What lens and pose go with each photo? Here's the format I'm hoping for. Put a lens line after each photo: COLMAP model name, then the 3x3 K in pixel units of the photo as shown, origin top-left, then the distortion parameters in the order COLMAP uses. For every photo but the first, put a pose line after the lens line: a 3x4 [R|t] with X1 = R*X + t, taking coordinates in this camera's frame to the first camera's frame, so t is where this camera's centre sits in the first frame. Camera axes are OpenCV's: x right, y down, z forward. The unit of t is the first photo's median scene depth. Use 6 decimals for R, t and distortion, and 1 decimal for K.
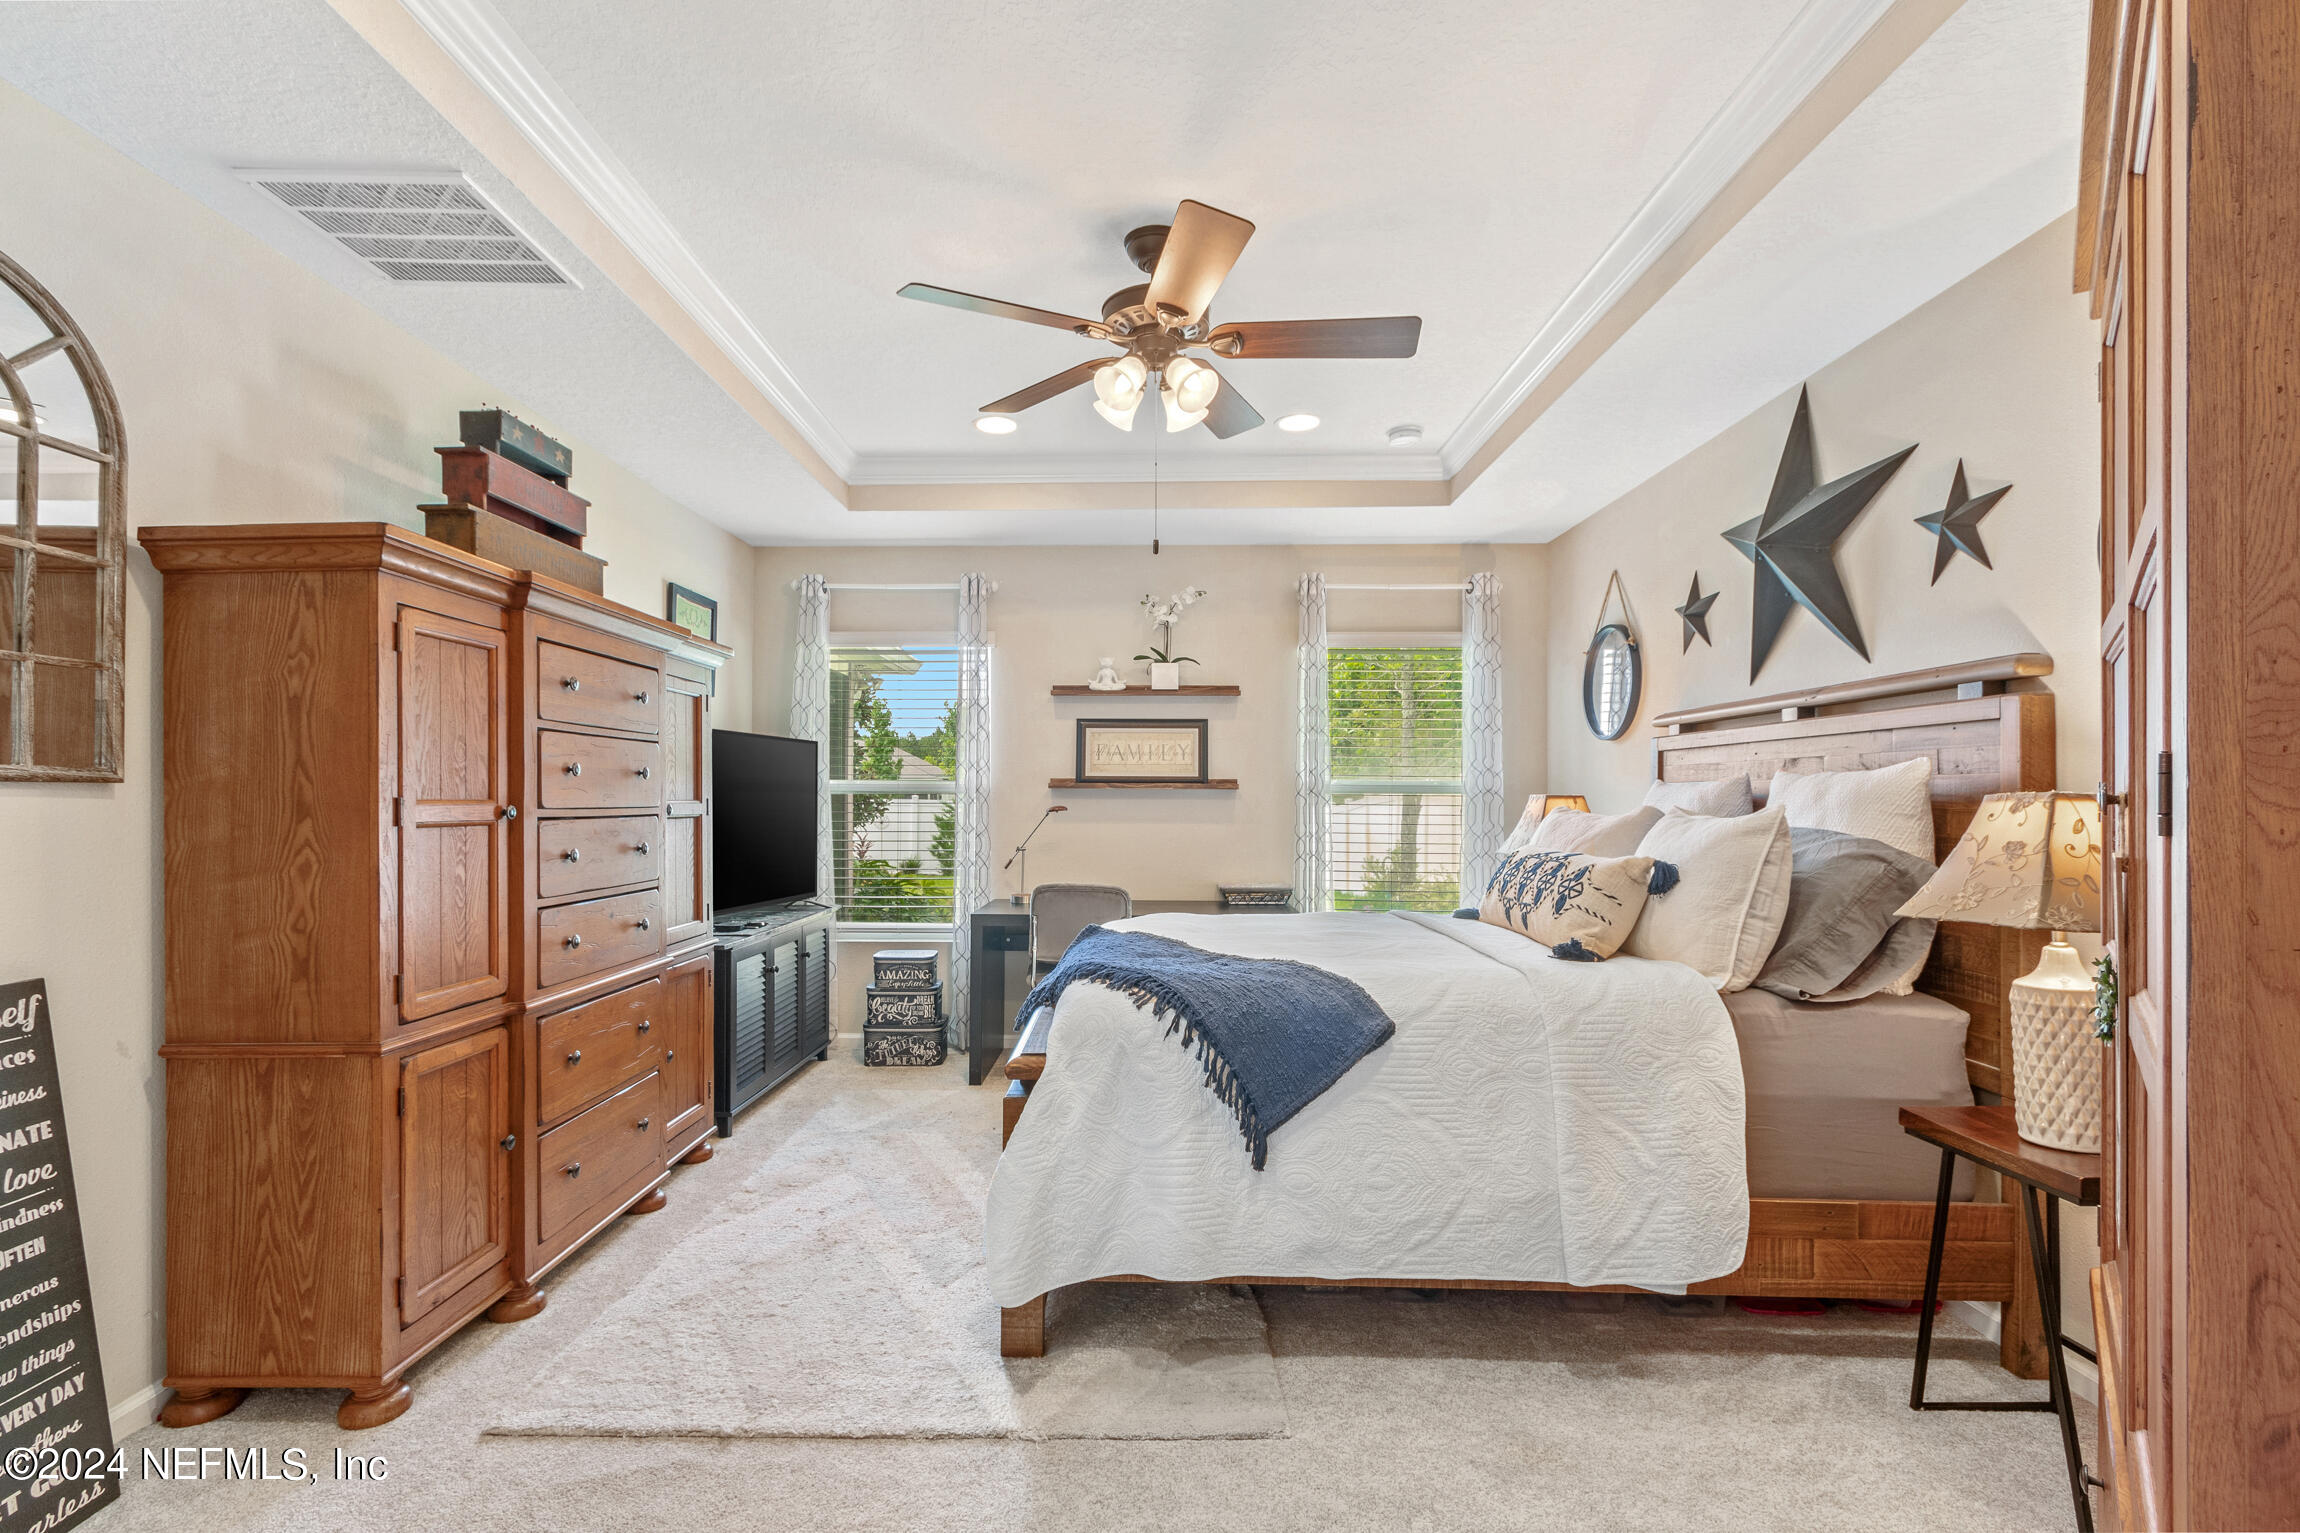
lens RADIAL K [[1057.4, 0, 1116.0], [0, 1057.4, 790.1], [0, 0, 1]] dist [0.002625, -0.000440]
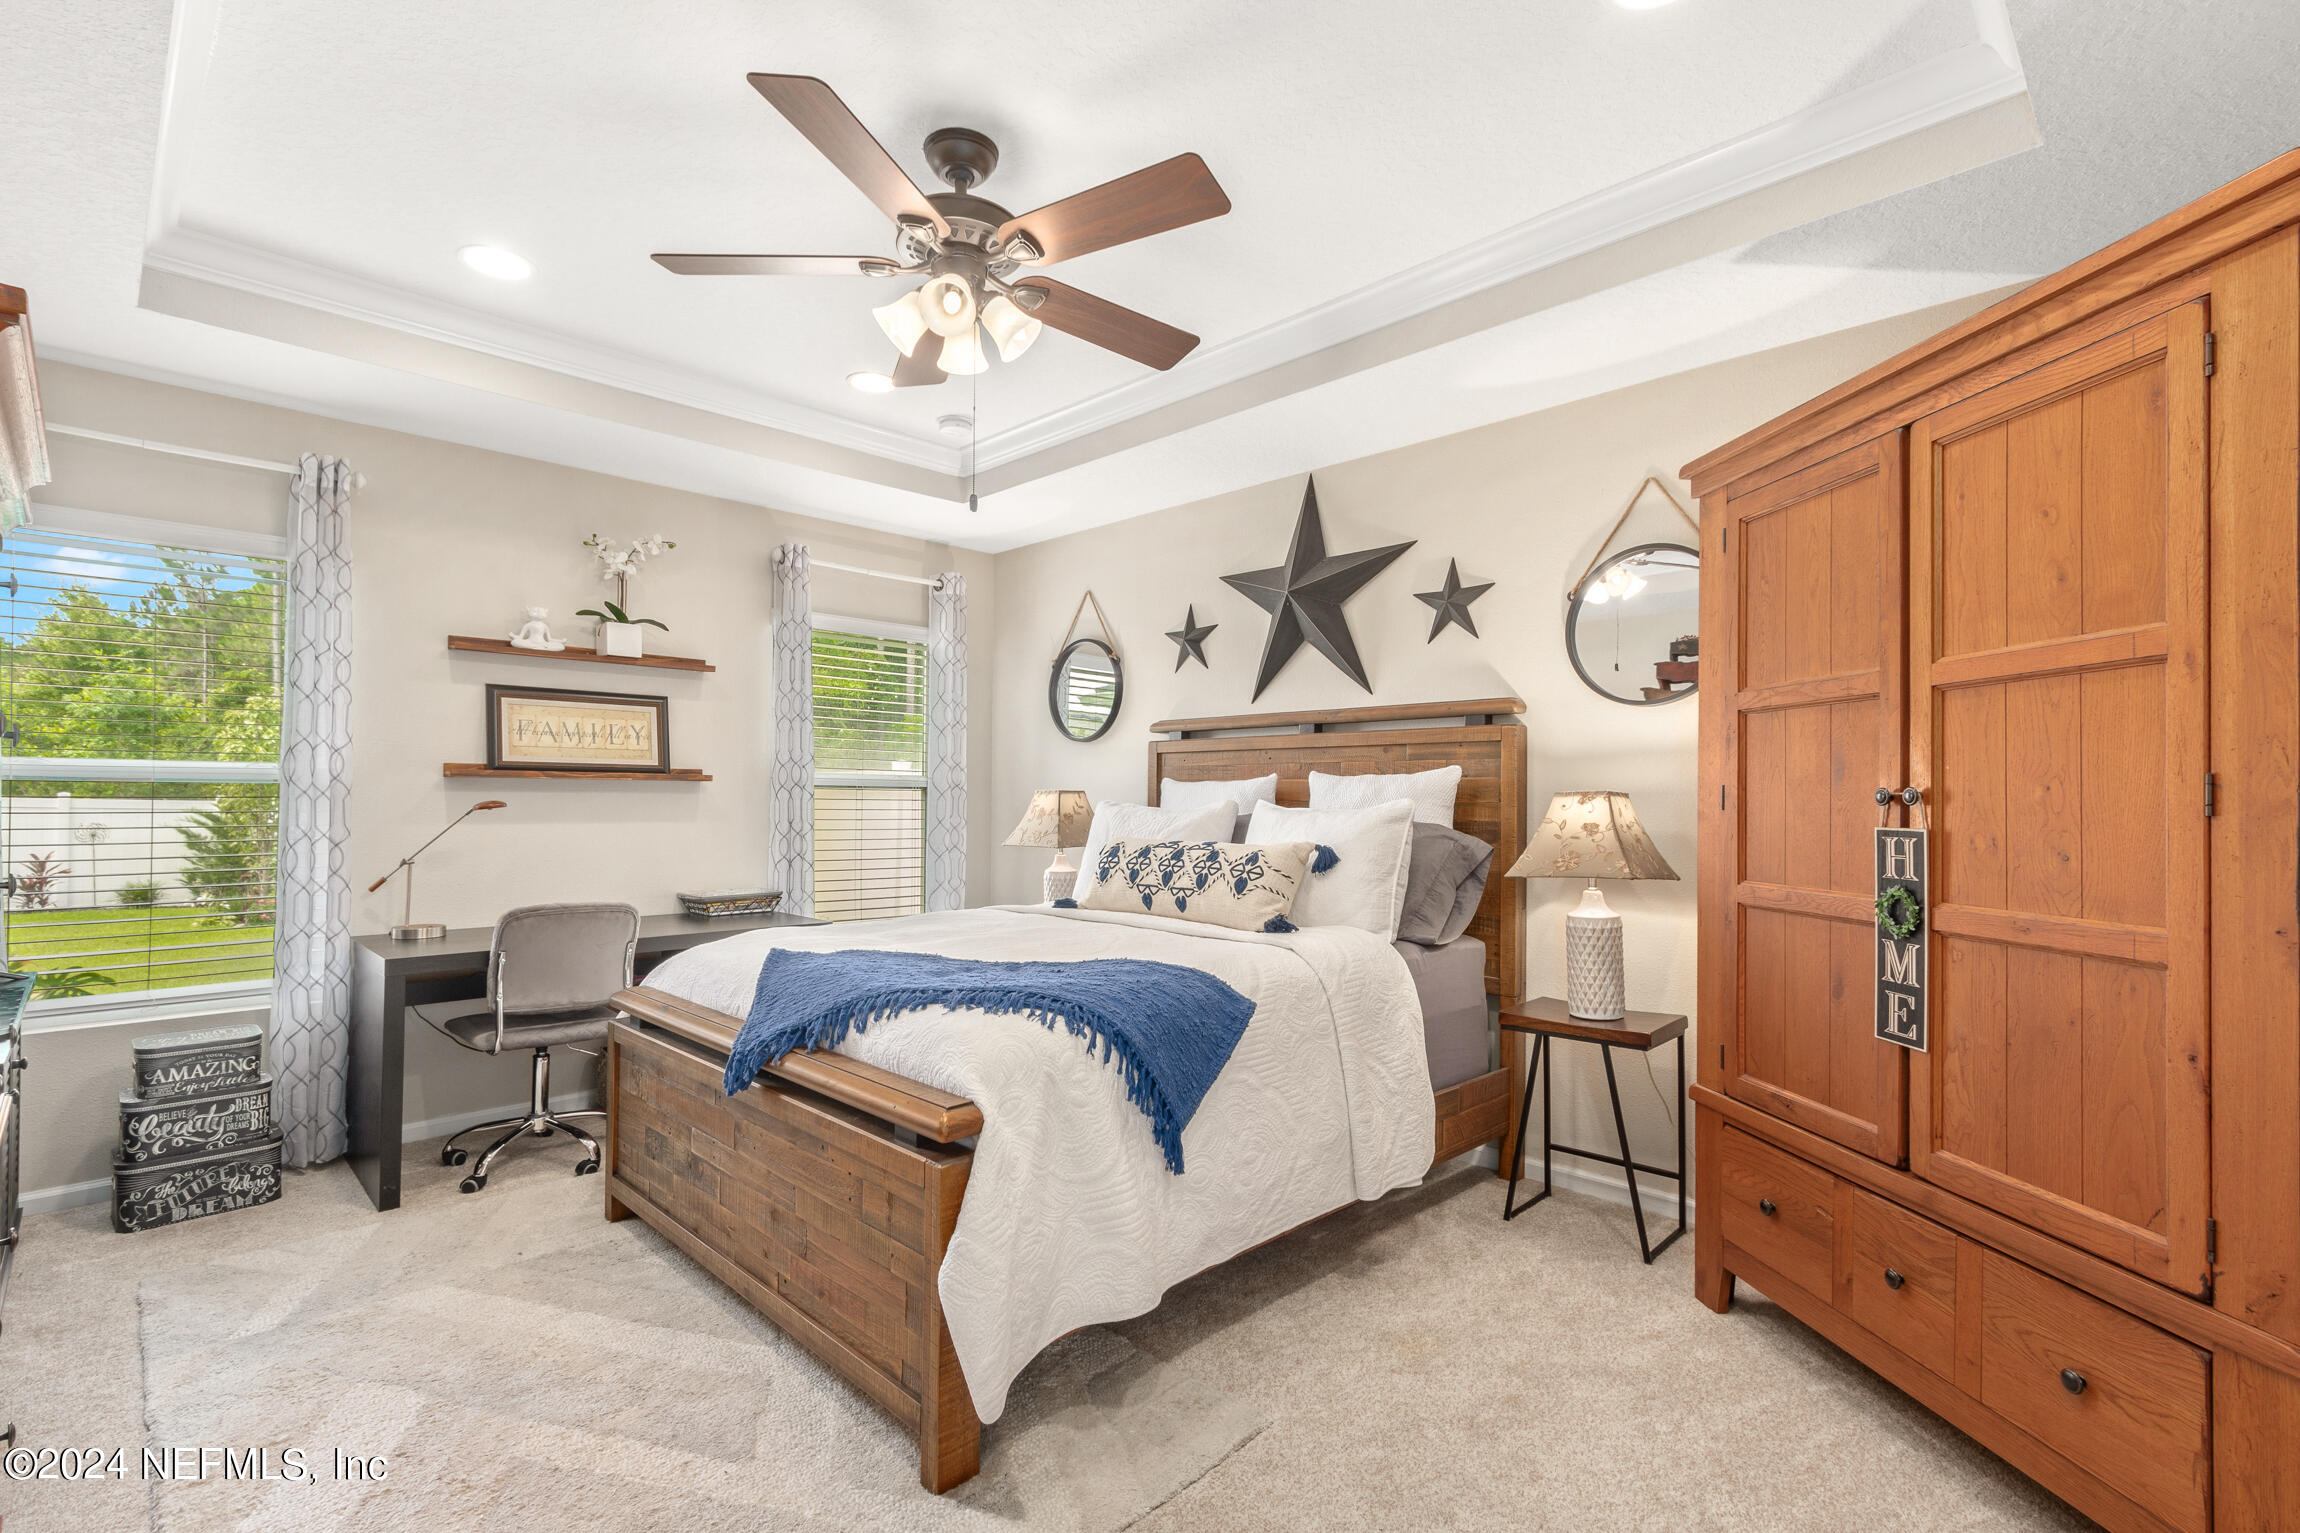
lens RADIAL K [[1057.4, 0, 1147.5], [0, 1057.4, 788.8], [0, 0, 1]] dist [0.002625, -0.000440]
pose [[0.688295, 0.006856, 0.725398, -0.359212], [-0.009496, 0.999955, -0.000440, 0.003123], [-0.725368, -0.006585, 0.688329, 0.213005]]
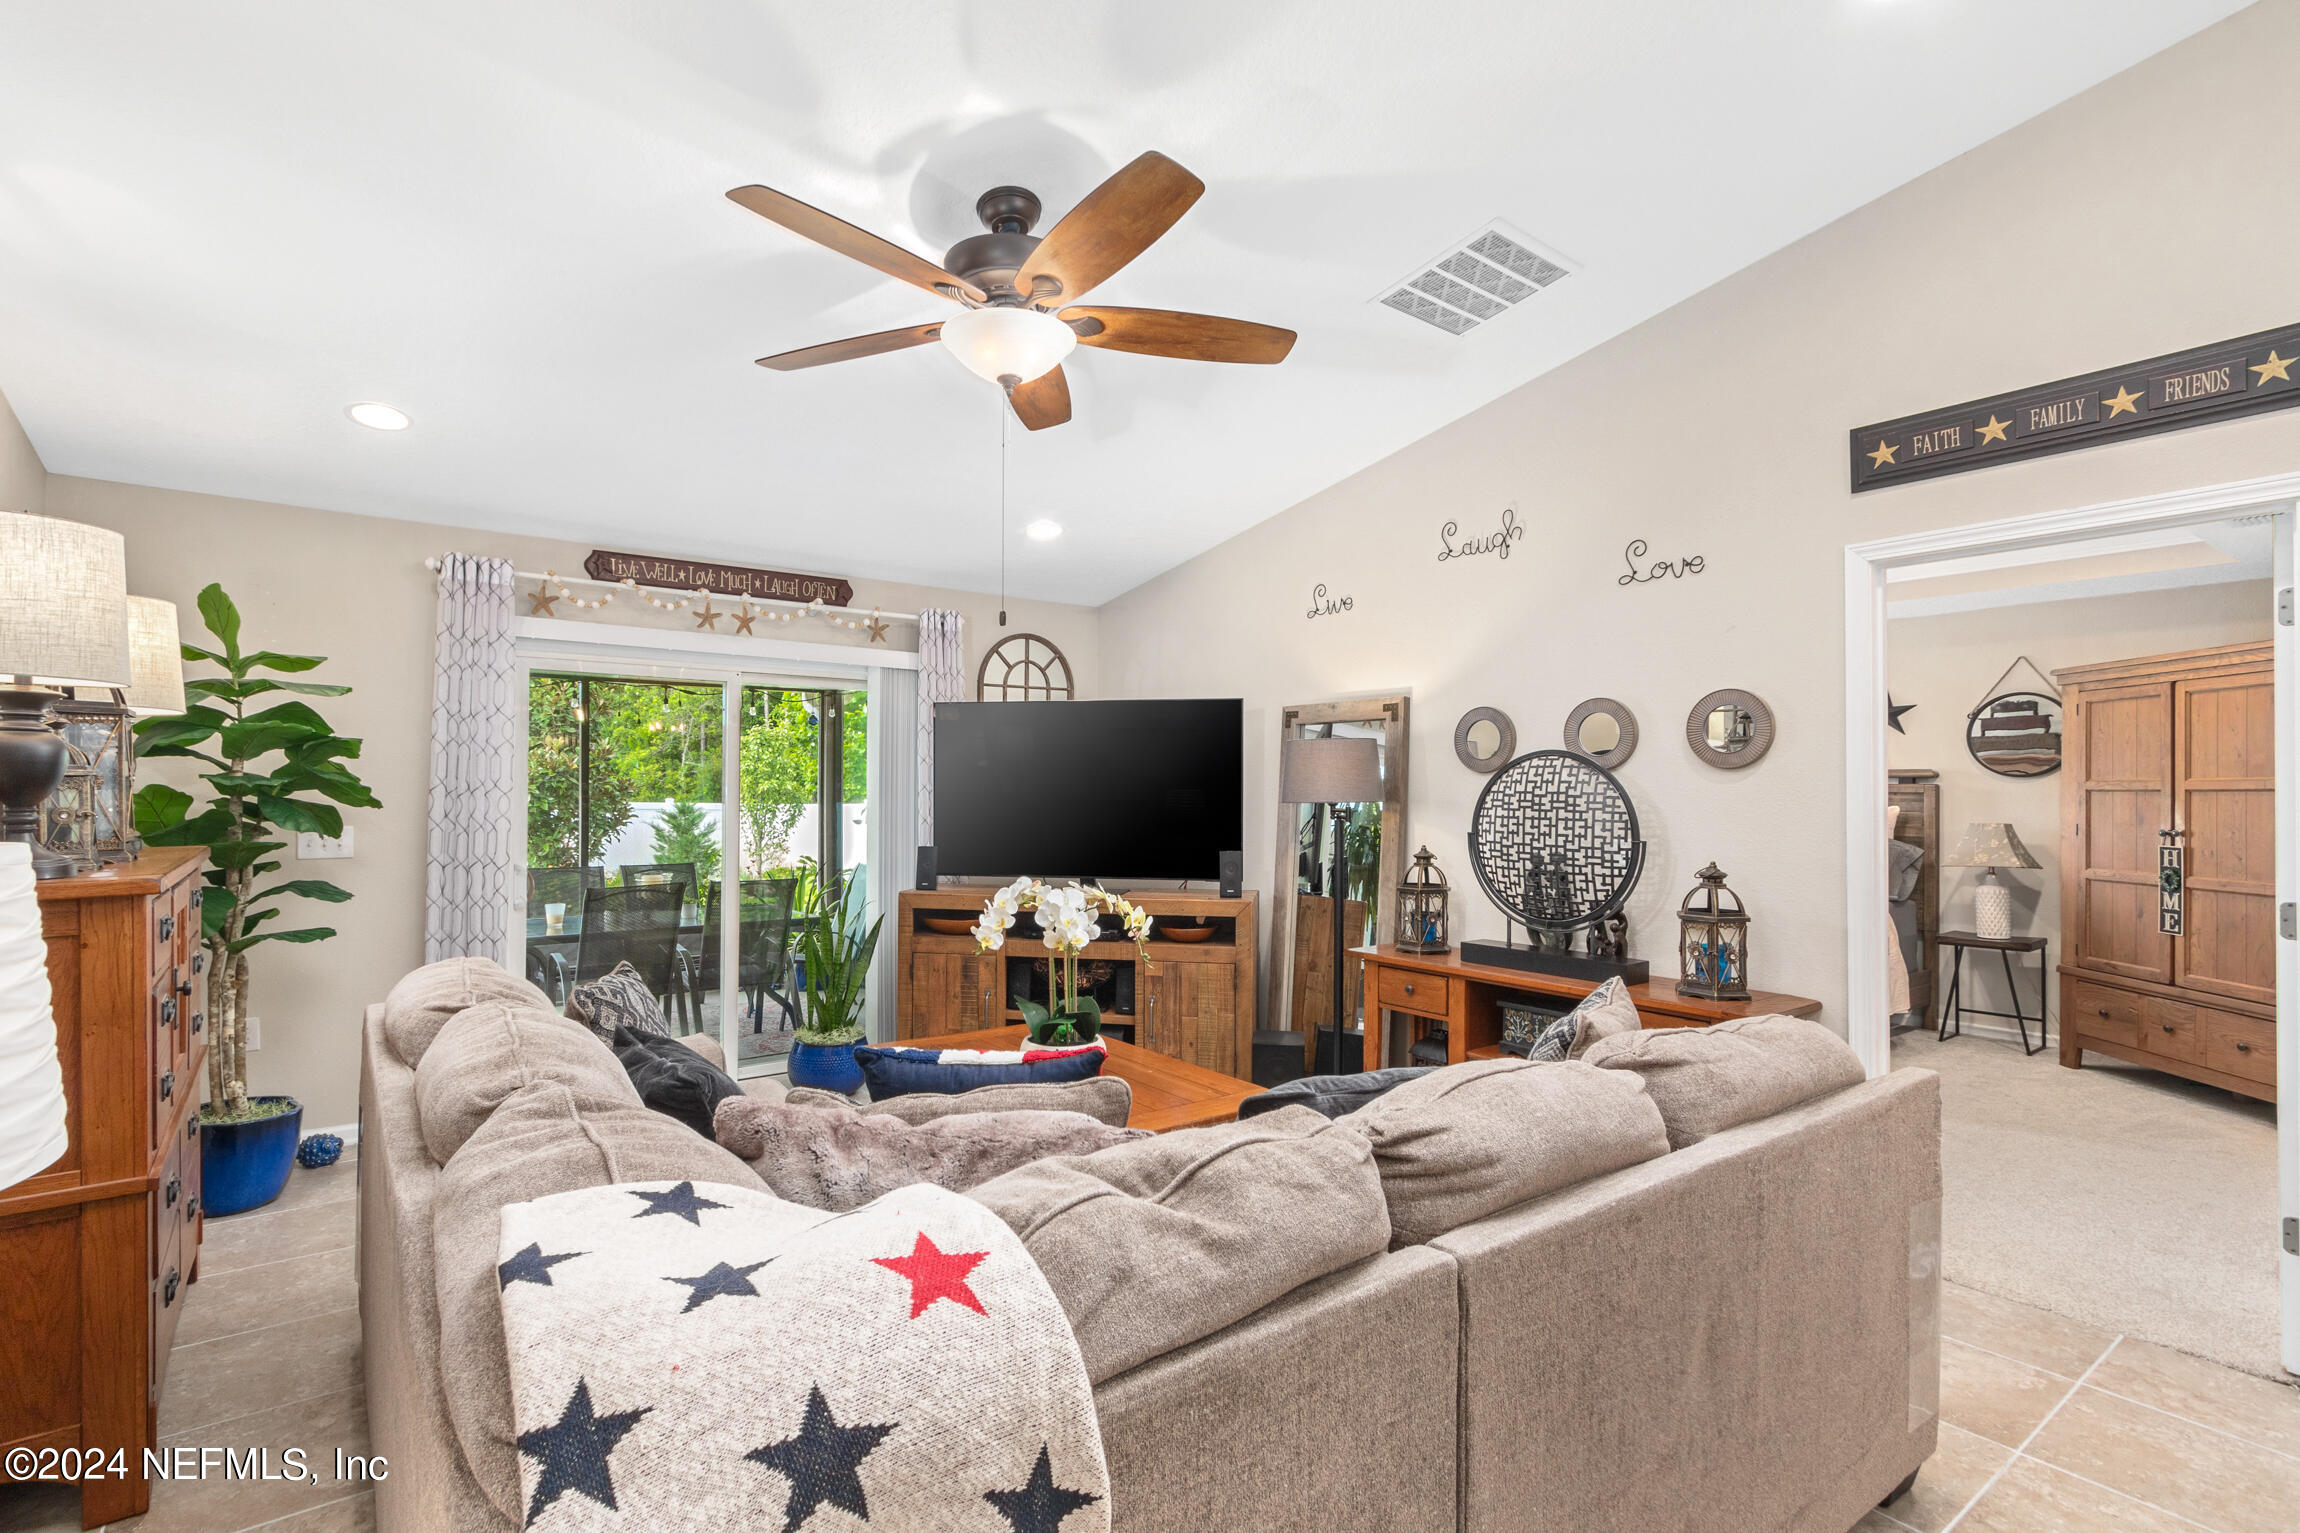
lens RADIAL K [[1057.4, 0, 1155.8], [0, 1057.4, 782.5], [0, 0, 1]] dist [0.002625, -0.000440]
pose [[0.782287, 0.006763, 0.622881, -1.433691], [-0.009703, 0.999952, 0.001329, -0.045626], [-0.622842, -0.007083, 0.782315, 0.072197]]
